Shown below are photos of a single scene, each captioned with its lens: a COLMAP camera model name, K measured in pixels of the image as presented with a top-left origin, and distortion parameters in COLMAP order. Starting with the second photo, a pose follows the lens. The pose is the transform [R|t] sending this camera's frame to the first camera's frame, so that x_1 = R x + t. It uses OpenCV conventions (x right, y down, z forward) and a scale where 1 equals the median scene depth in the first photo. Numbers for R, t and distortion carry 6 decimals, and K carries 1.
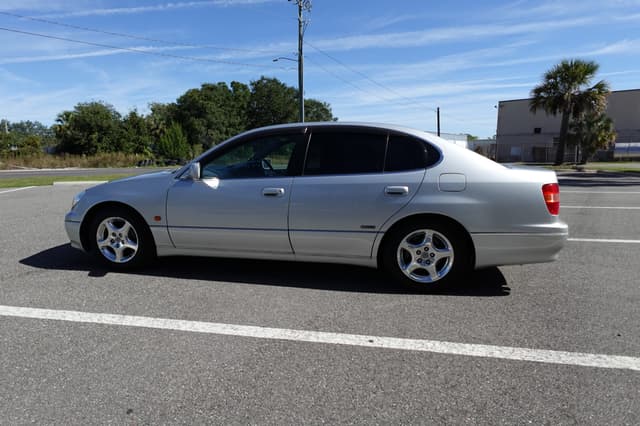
lens RADIAL K [[361.8, 0, 320.8], [0, 361.8, 212.9], [0, 0, 1]] dist [-0.000518, 0.001384]
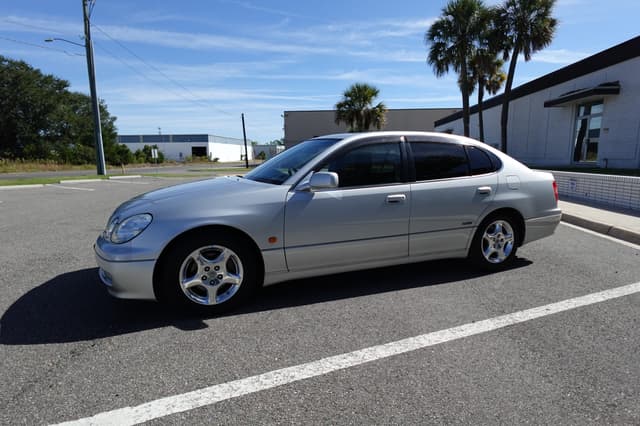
lens RADIAL K [[361.8, 0, 320.8], [0, 361.8, 212.9], [0, 0, 1]] dist [-0.000518, 0.001384]
pose [[0.836167, -0.083022, 0.542155, -0.217610], [0.089187, 0.995903, 0.014952, -0.013187], [-0.541175, 0.035851, 0.840145, 0.065522]]
